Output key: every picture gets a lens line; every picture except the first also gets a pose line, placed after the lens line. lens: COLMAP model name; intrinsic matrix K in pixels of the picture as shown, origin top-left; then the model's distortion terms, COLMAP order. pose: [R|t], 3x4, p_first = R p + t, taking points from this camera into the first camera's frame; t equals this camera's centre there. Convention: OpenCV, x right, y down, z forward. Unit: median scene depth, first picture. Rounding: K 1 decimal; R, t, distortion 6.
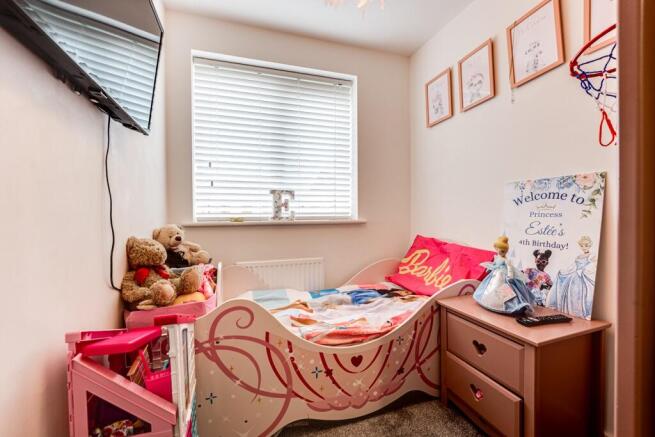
lens RADIAL K [[262.0, 0, 323.8], [0, 262.0, 216.2], [0, 0, 1]] dist [-0.012287, 0.000127]
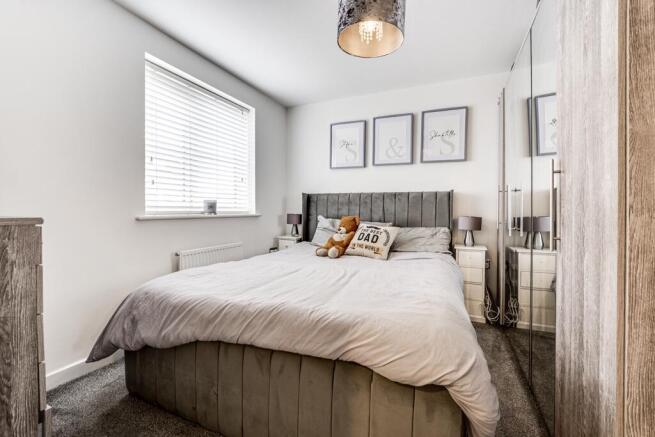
lens RADIAL K [[262.0, 0, 323.8], [0, 262.0, 216.2], [0, 0, 1]] dist [-0.012287, 0.000127]
pose [[0.683585, -0.010127, 0.729801, -0.640711], [-0.000278, 0.999900, 0.014136, 0.008480], [-0.729871, -0.009866, 0.683514, -0.211607]]
